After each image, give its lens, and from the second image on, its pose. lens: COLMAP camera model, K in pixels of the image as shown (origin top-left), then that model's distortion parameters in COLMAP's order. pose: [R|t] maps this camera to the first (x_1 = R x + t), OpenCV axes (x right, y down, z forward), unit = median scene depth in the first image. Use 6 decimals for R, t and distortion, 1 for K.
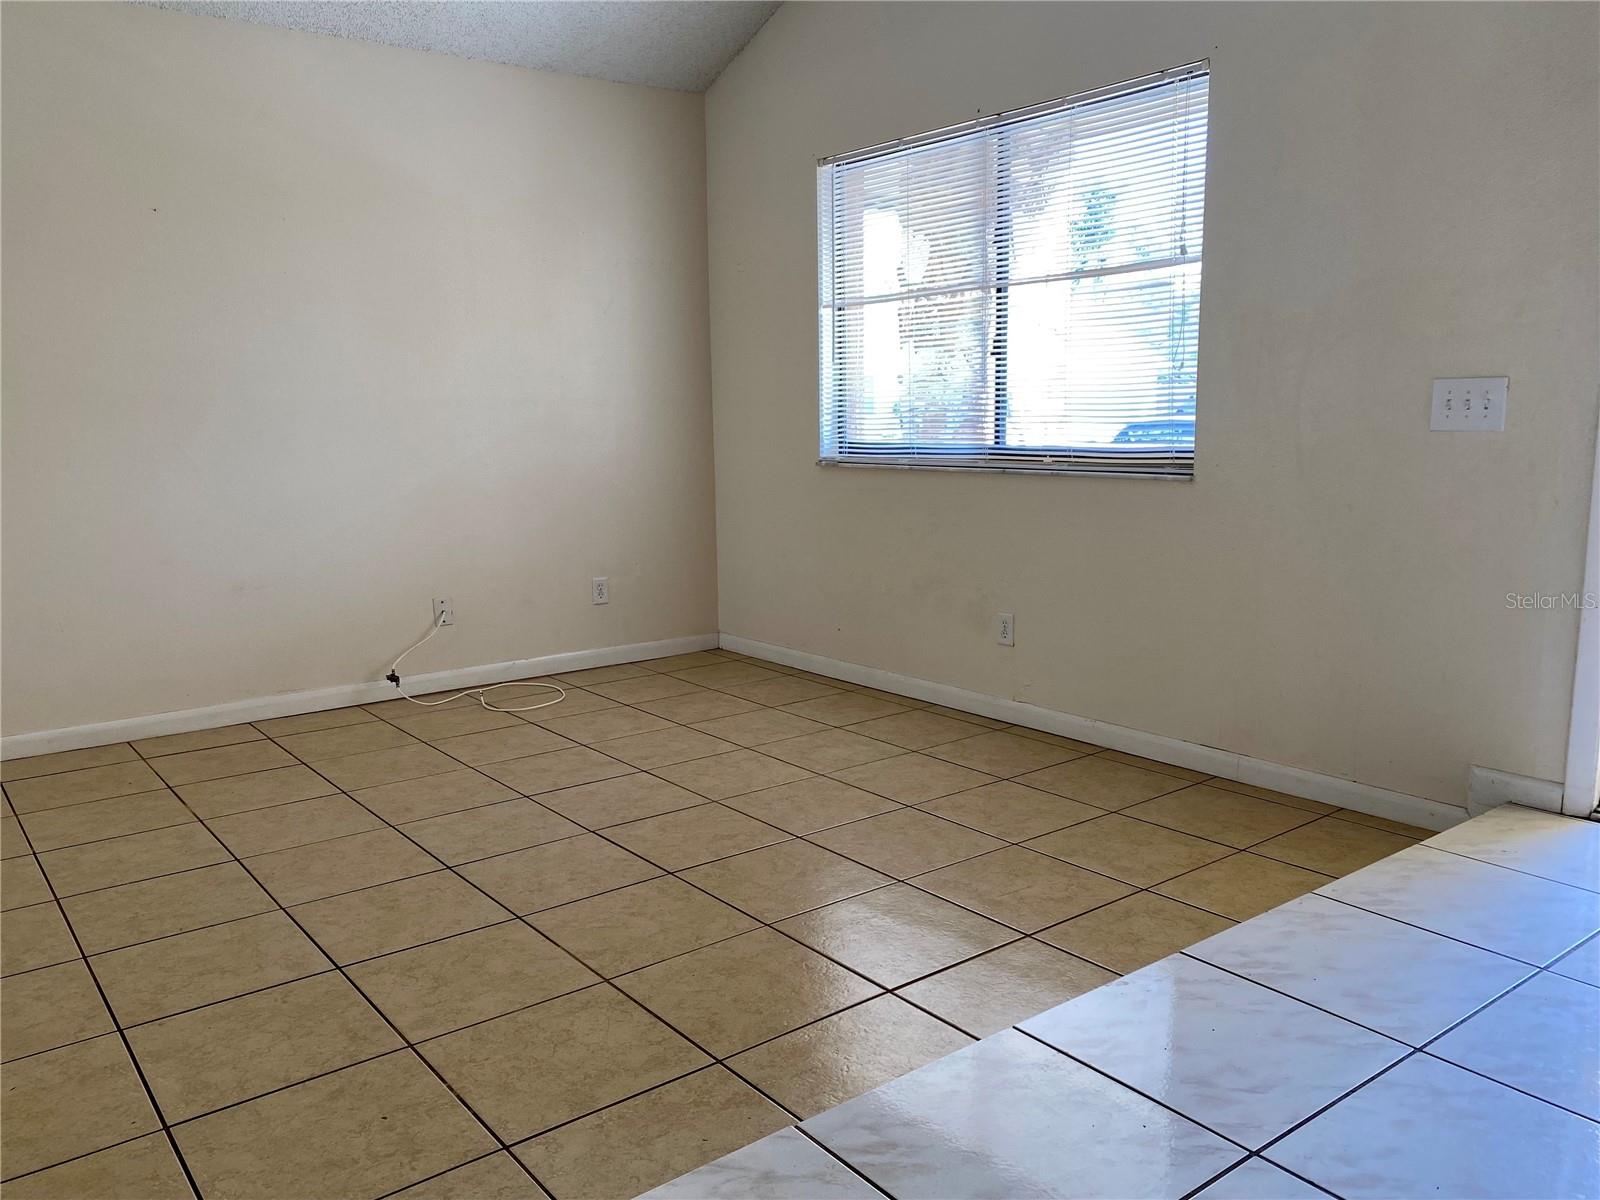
lens RADIAL K [[1242.2, 0, 805.1], [0, 1242.2, 591.0], [0, 0, 1]] dist [0.017862, -0.004280]
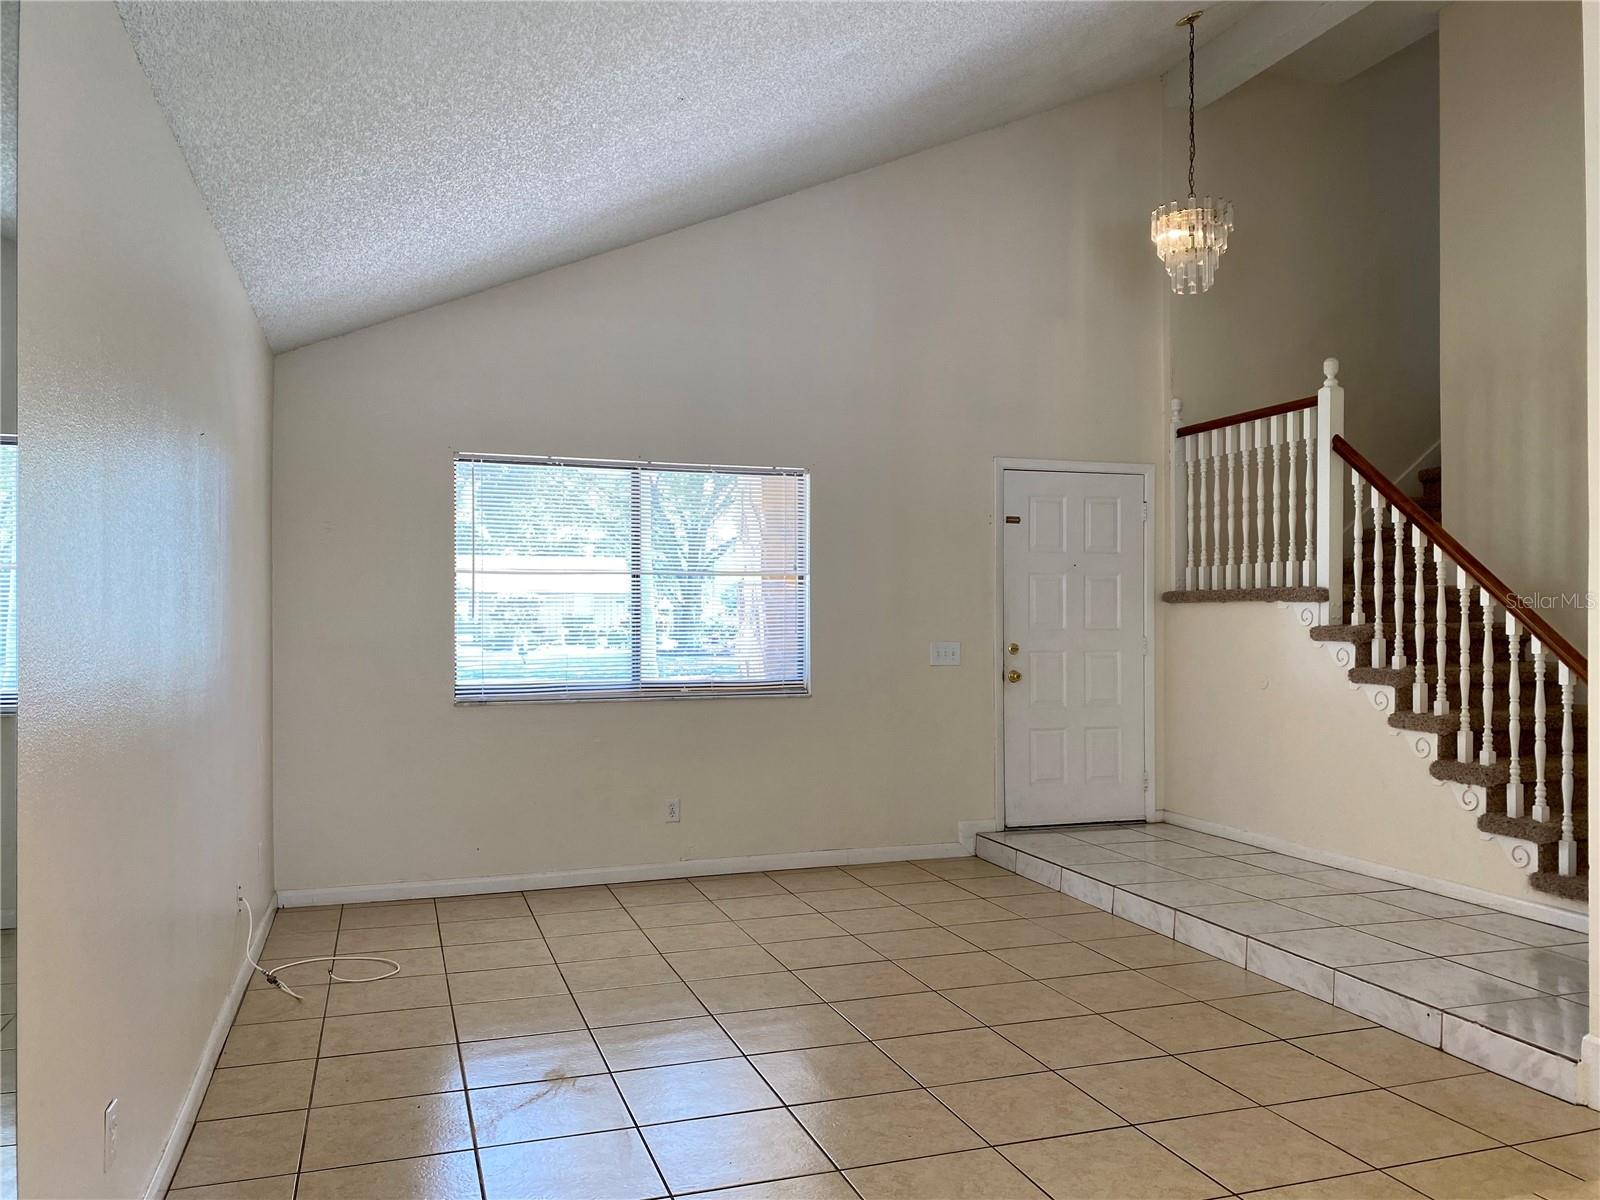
lens RADIAL K [[1242.2, 0, 807.0], [0, 1242.2, 602.7], [0, 0, 1]] dist [0.017862, -0.004280]
pose [[0.326377, 0.021776, 0.944989, -1.268317], [0.140636, 0.987489, -0.071328, -0.090530], [-0.934719, 0.156179, 0.319231, 0.421778]]
